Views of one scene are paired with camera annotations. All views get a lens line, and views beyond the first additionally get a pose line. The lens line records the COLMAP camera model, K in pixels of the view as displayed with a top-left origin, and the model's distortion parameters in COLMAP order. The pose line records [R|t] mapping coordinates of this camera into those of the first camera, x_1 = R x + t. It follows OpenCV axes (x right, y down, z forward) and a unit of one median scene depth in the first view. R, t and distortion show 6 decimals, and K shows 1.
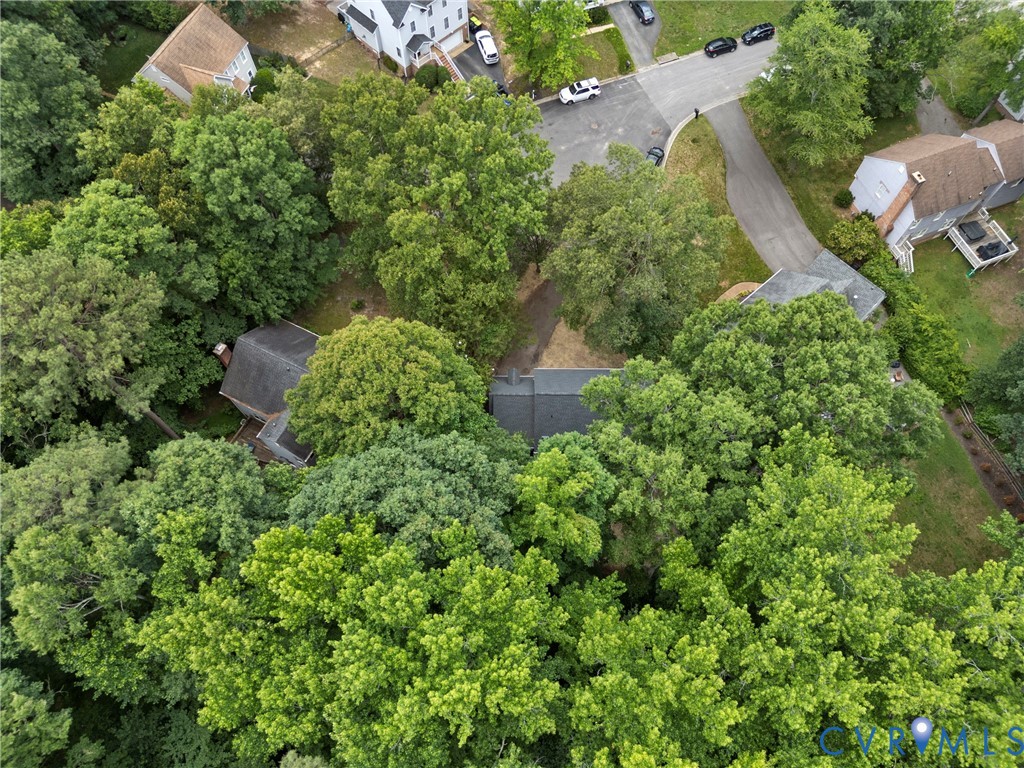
lens RADIAL K [[721.3, 0, 513.4], [0, 721.3, 386.8], [0, 0, 1]] dist [0.062385, -0.056719]
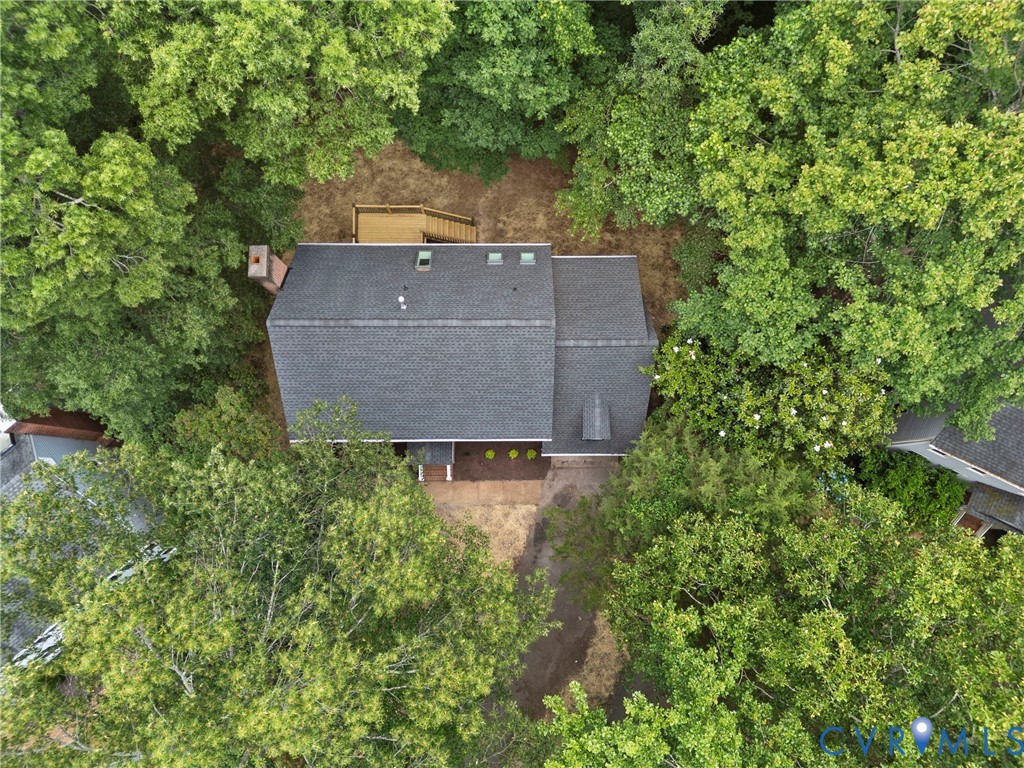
lens RADIAL K [[721.3, 0, 513.4], [0, 721.3, 386.8], [0, 0, 1]] dist [0.062385, -0.056719]
pose [[-0.999880, 0.014552, 0.005244, 0.057464], [-0.009171, -0.830708, 0.556633, -0.283283], [0.012456, 0.556519, 0.830742, 0.718037]]
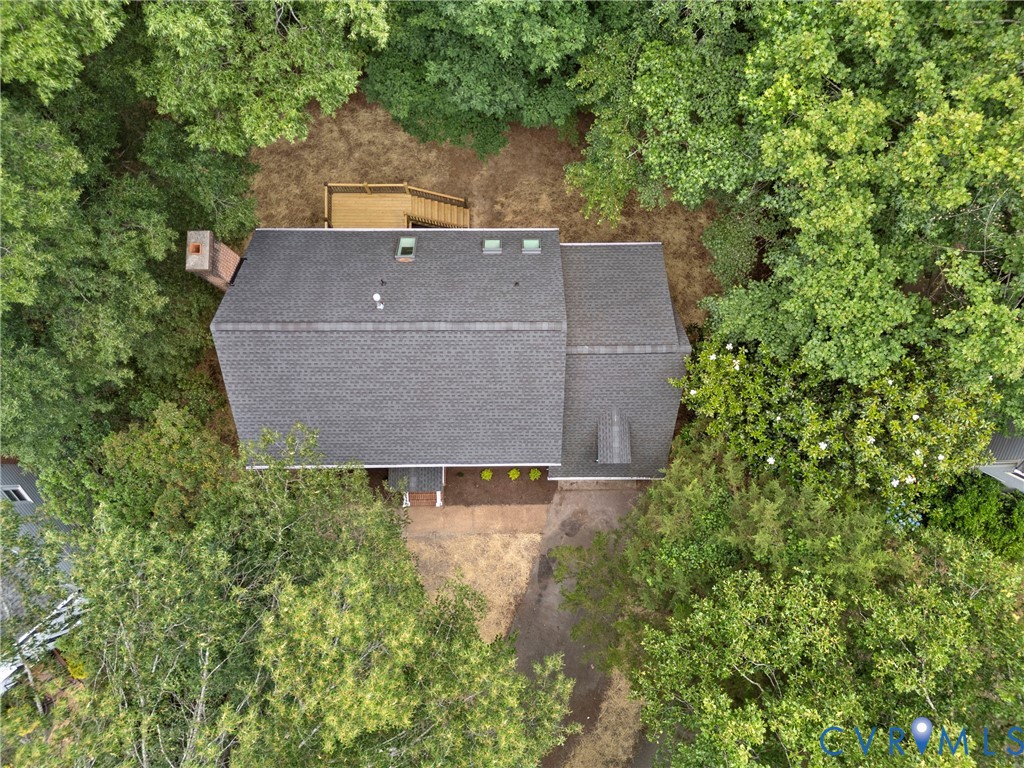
lens RADIAL K [[721.3, 0, 513.4], [0, 721.3, 386.8], [0, 0, 1]] dist [0.062385, -0.056719]
pose [[-0.999847, 0.017487, -0.000323, 0.060954], [-0.014872, -0.840312, 0.541898, -0.222325], [0.009204, 0.541820, 0.840444, 0.780444]]
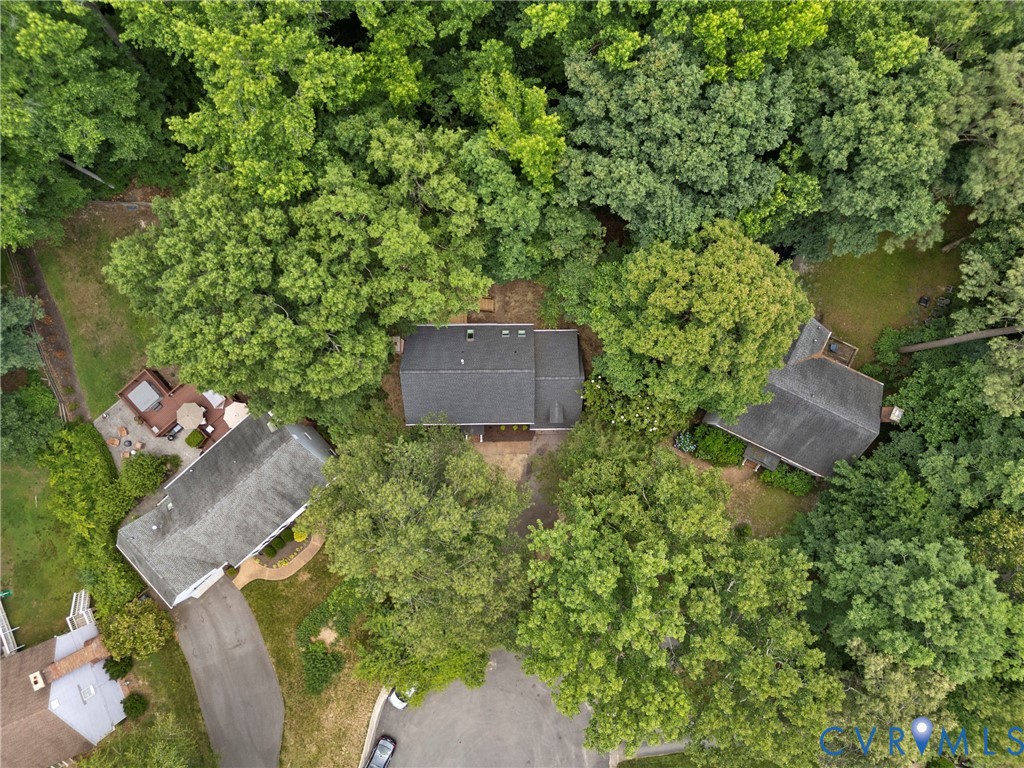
lens RADIAL K [[721.3, 0, 513.4], [0, 721.3, 386.8], [0, 0, 1]] dist [0.062385, -0.056719]
pose [[-0.999765, 0.020535, 0.006972, 0.055193], [-0.014584, -0.874579, 0.484664, -0.486703], [0.016050, 0.484448, 0.874673, 0.230428]]
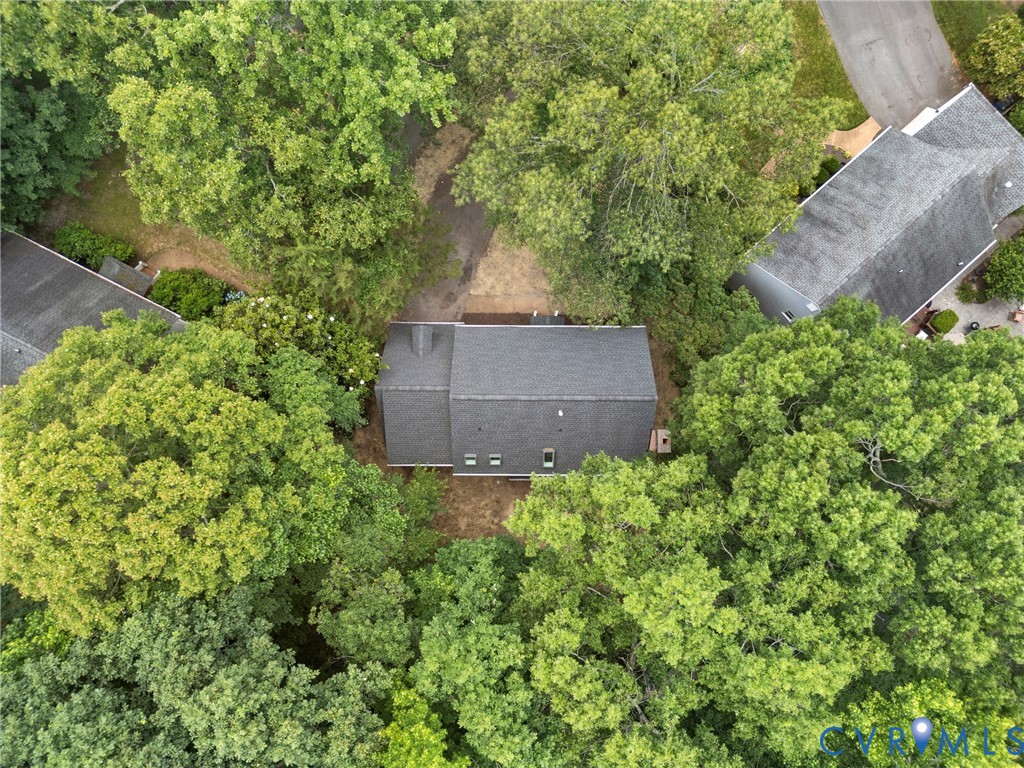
lens RADIAL K [[721.3, 0, 513.4], [0, 721.3, 386.8], [0, 0, 1]] dist [0.062385, -0.056719]
pose [[0.999889, -0.004829, 0.014098, 0.080062], [-0.001021, 0.921628, 0.388073, -0.247099], [-0.014867, -0.388044, 0.921521, 0.496115]]
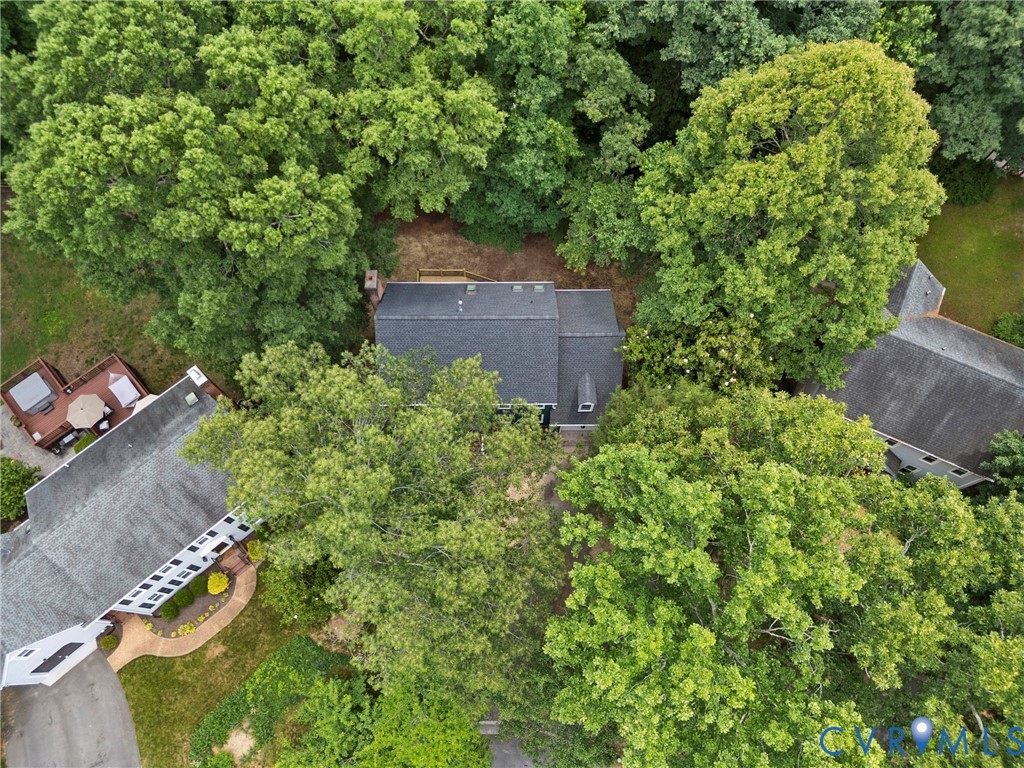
lens RADIAL K [[721.3, 0, 513.4], [0, 721.3, 386.8], [0, 0, 1]] dist [0.062385, -0.056719]
pose [[-0.999816, 0.018402, -0.005435, 0.082751], [-0.016535, -0.682616, 0.730591, -0.566337], [0.009735, 0.730546, 0.682794, 0.638004]]
